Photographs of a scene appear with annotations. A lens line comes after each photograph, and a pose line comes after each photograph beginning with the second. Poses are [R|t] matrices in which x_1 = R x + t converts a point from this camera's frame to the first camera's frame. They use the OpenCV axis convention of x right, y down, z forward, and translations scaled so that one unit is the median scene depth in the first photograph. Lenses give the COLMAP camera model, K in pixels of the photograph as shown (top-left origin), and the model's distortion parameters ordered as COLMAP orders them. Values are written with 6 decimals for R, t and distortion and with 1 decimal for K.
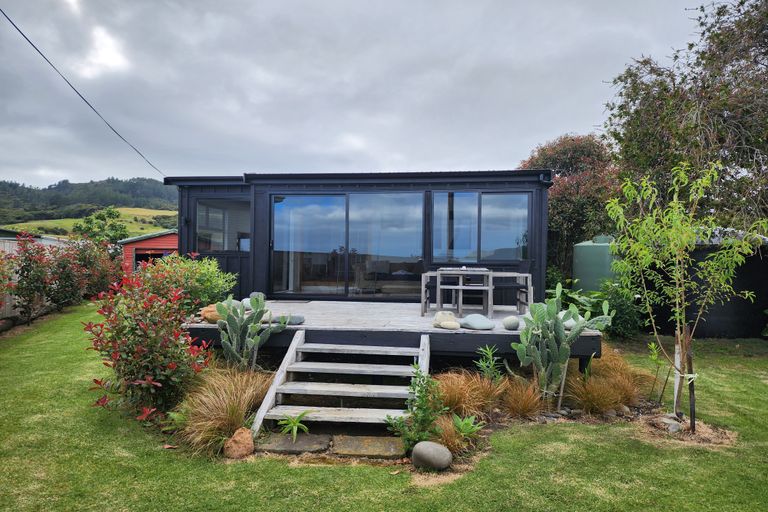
lens RADIAL K [[509.3, 0, 384.0], [0, 509.3, 256.0], [0, 0, 1]] dist [0.048103, -0.001229]
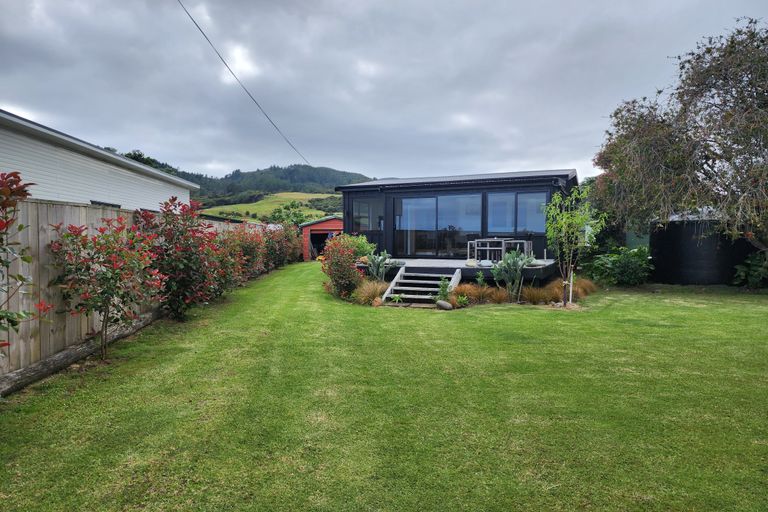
lens RADIAL K [[503.1, 0, 387.6], [0, 503.1, 258.4], [0, 0, 1]] dist [0.144488, -0.121616]
pose [[0.964411, -0.002839, -0.264392, 0.219443], [0.016143, 0.998709, 0.048159, 0.001675], [0.263914, -0.050713, 0.963212, -0.705092]]
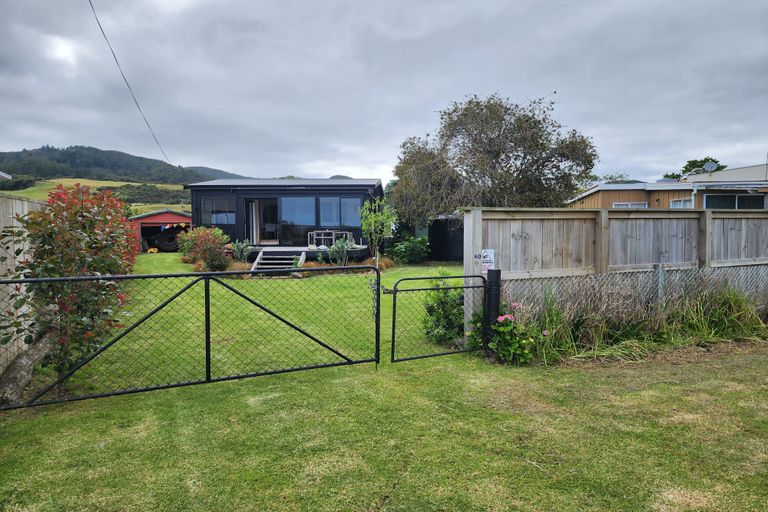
lens RADIAL K [[503.1, 0, 387.6], [0, 503.1, 258.4], [0, 0, 1]] dist [0.144488, -0.121616]
pose [[0.995925, -0.022617, 0.087308, 0.194518], [0.016867, 0.997674, 0.066043, 0.002046], [-0.088598, -0.064301, 0.993990, -1.257470]]
